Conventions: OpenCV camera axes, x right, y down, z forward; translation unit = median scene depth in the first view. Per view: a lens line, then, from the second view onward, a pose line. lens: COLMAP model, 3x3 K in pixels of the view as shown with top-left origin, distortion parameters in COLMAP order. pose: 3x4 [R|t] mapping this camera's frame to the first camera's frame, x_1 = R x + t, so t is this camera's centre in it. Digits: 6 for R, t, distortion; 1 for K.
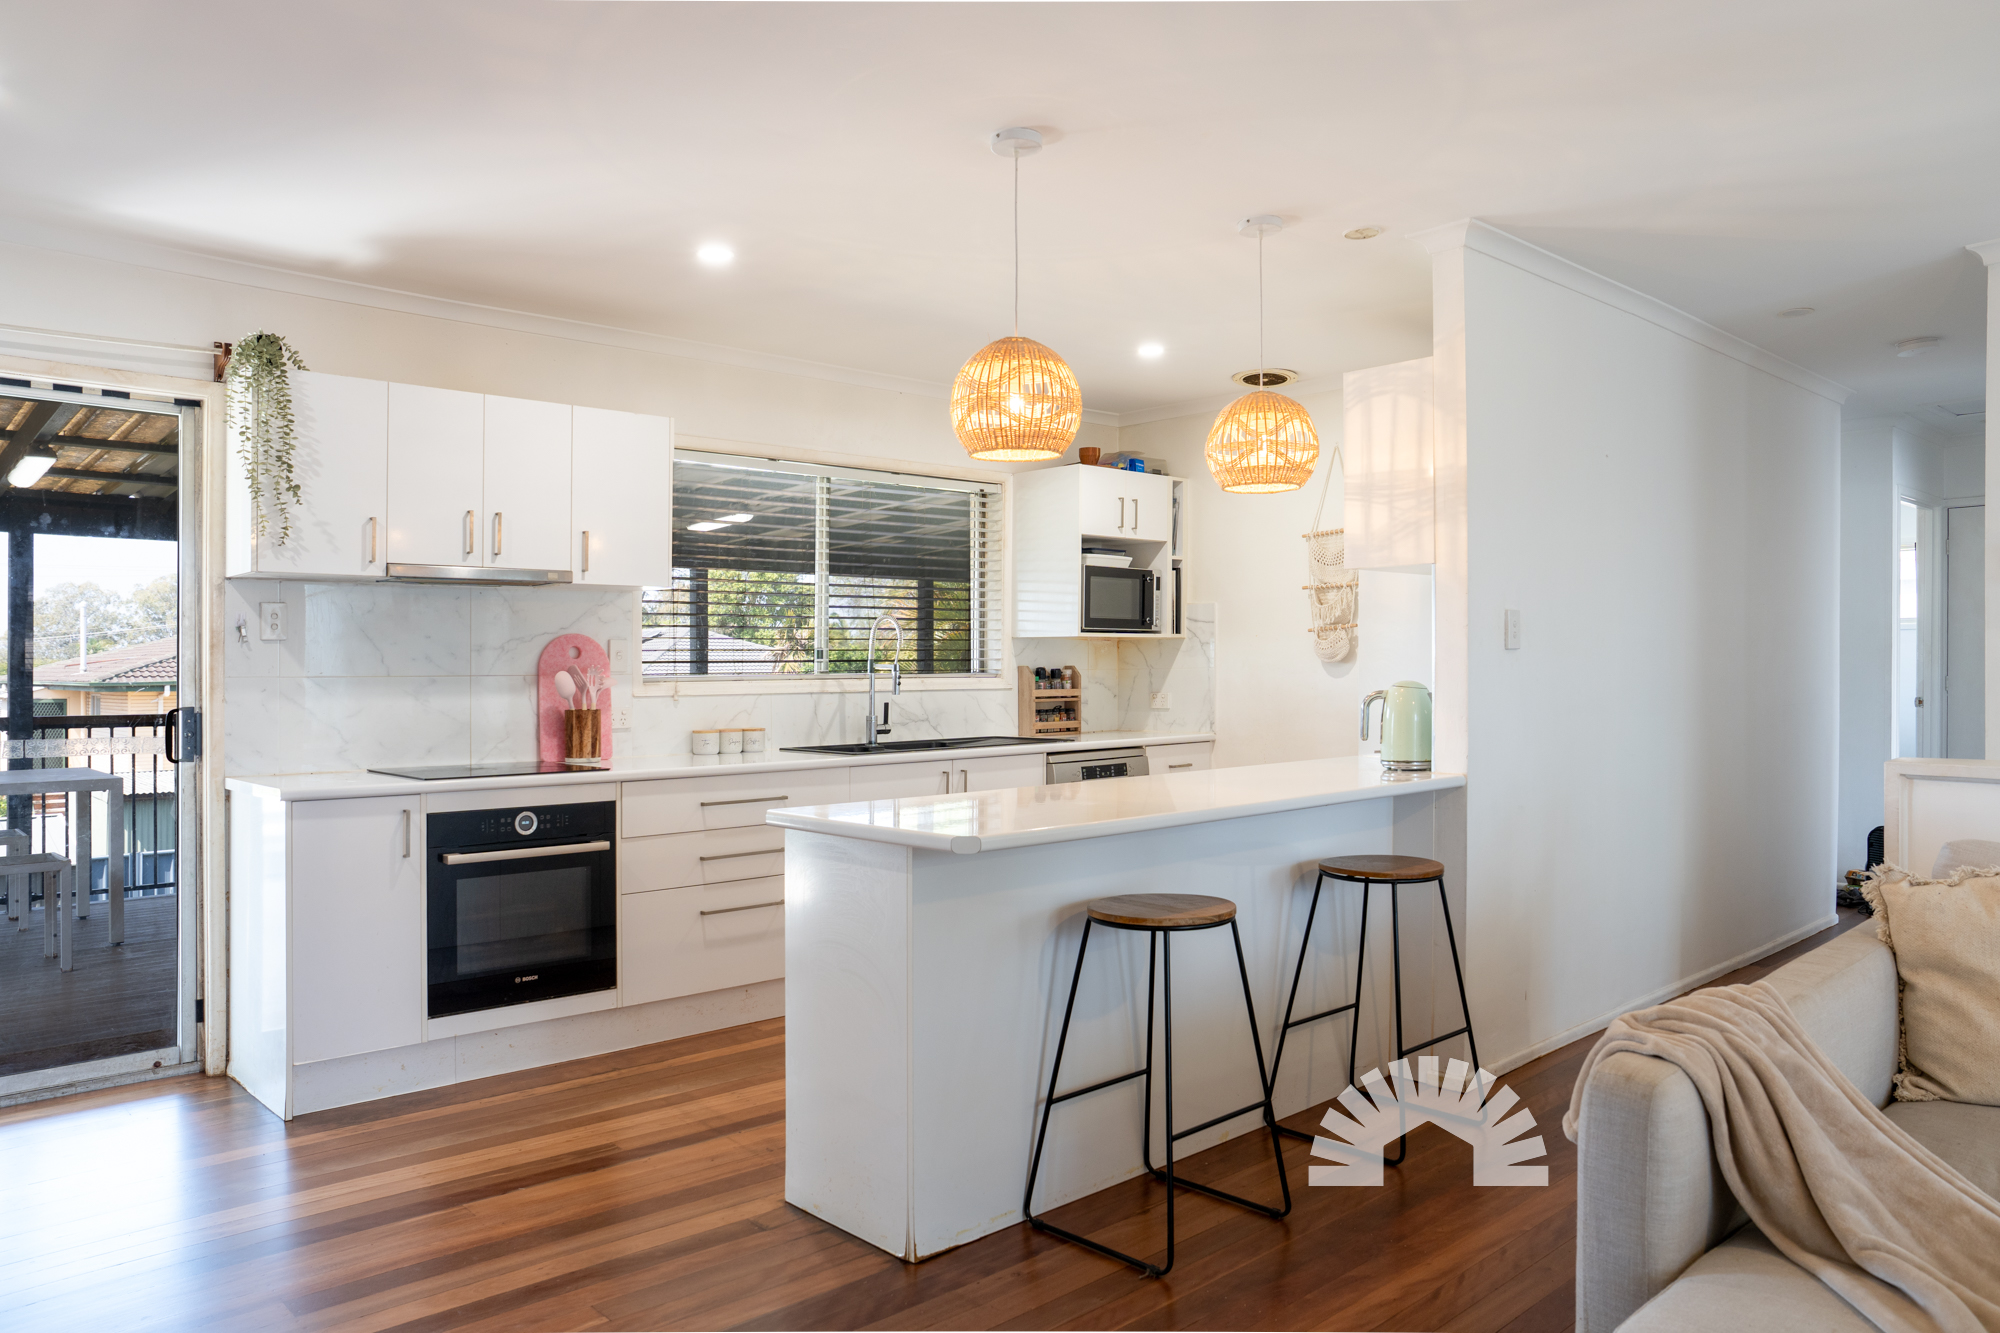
lens RADIAL K [[1389.8, 0, 999.8], [0, 1389.8, 668.8], [0, 0, 1]] dist [-0.027706, 0.004695]
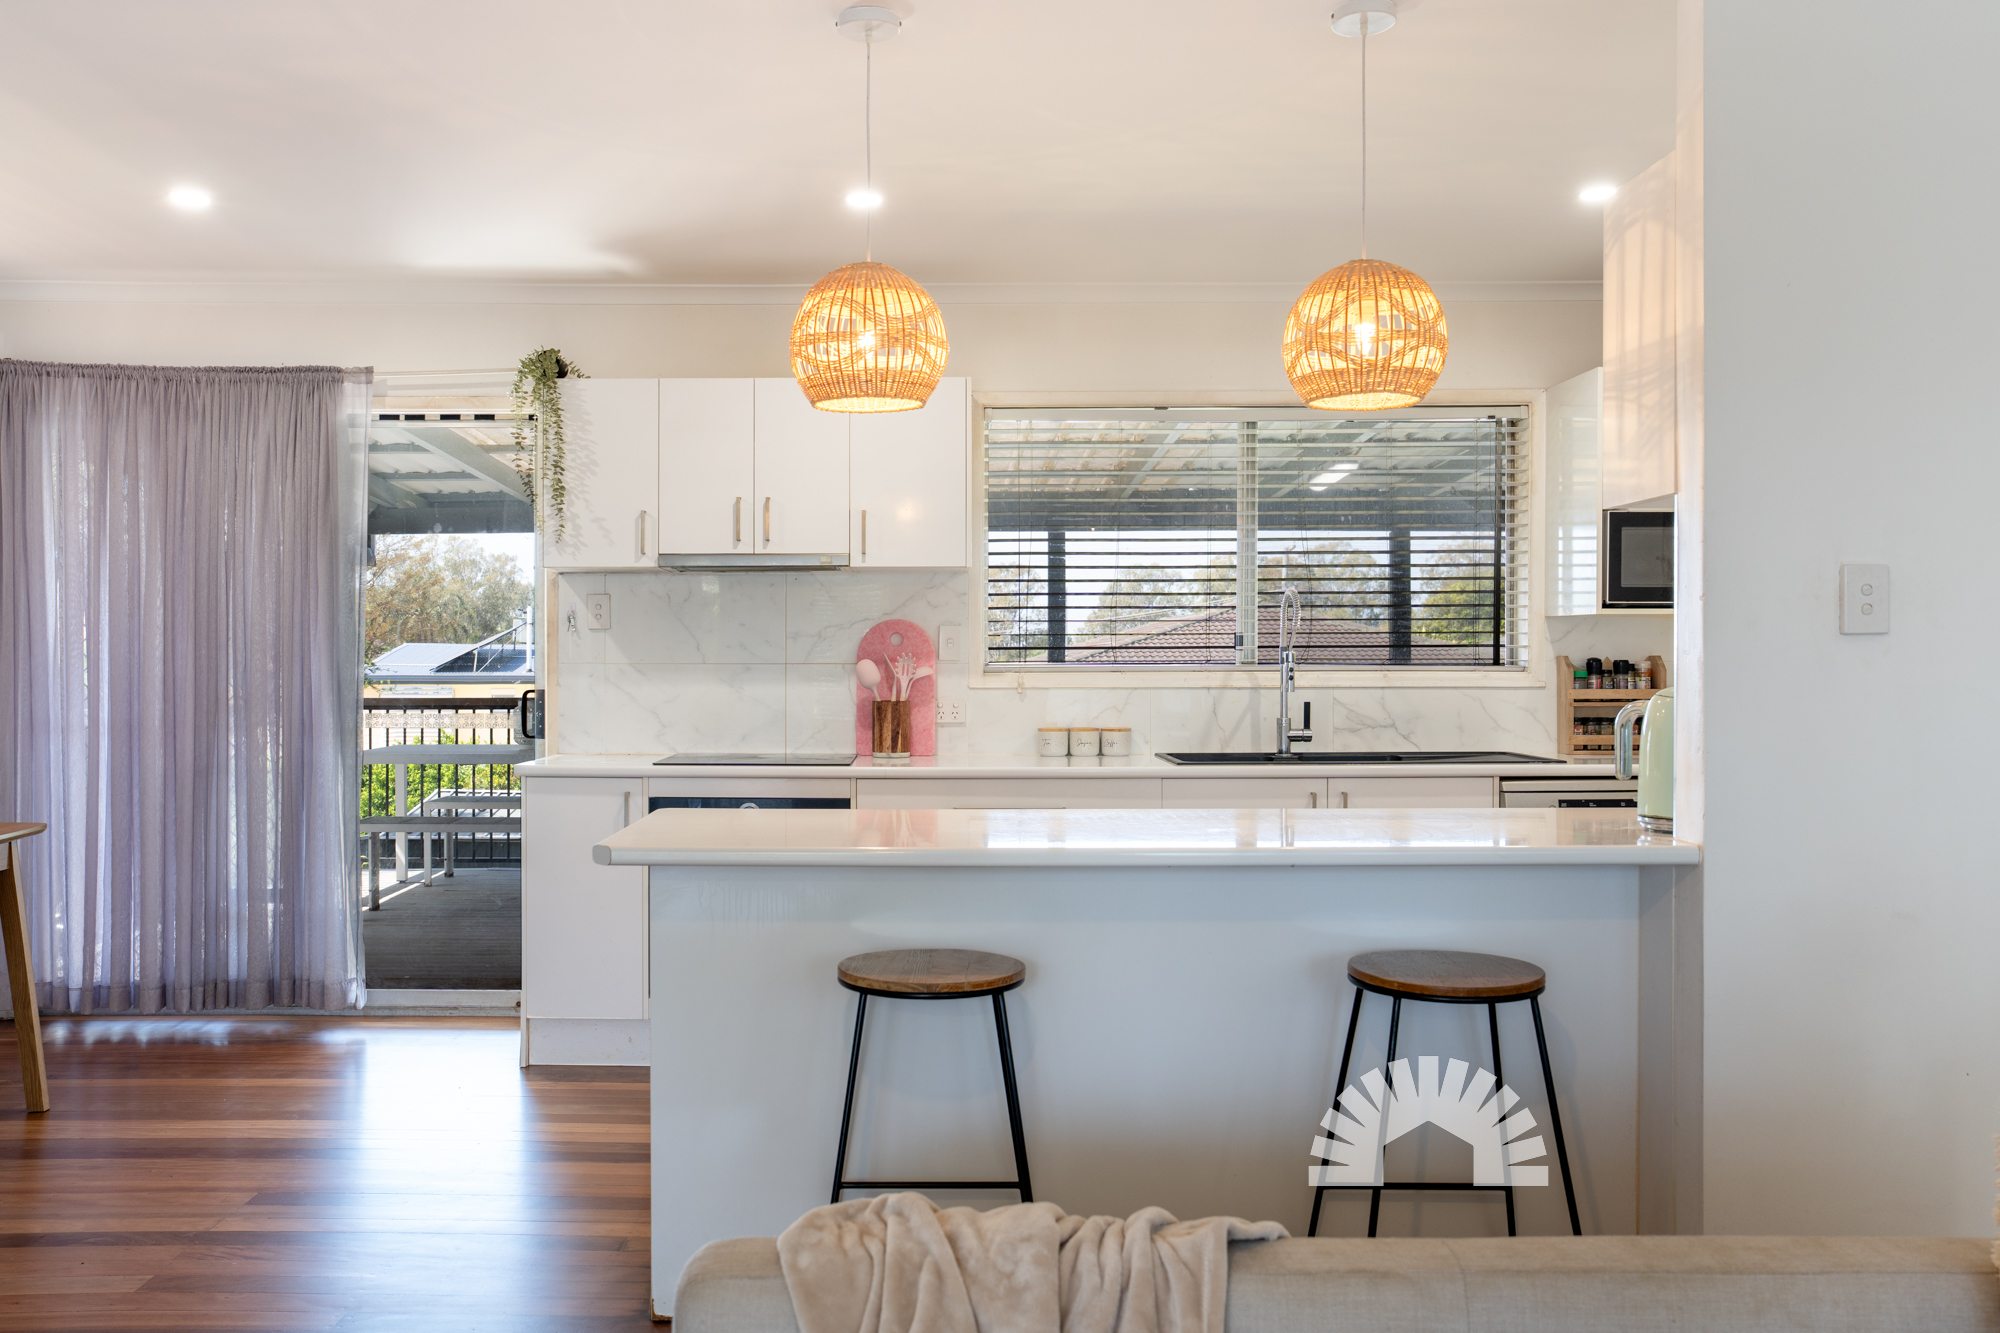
lens RADIAL K [[1677.0, 0, 999.8], [0, 1677.0, 664.9], [0, 0, 1]] dist [-0.001017, 0.003507]
pose [[0.722261, 0.010080, -0.691547, 0.502192], [-0.004289, 0.999940, 0.010096, -0.005831], [0.691607, -0.004326, 0.722261, 0.219589]]
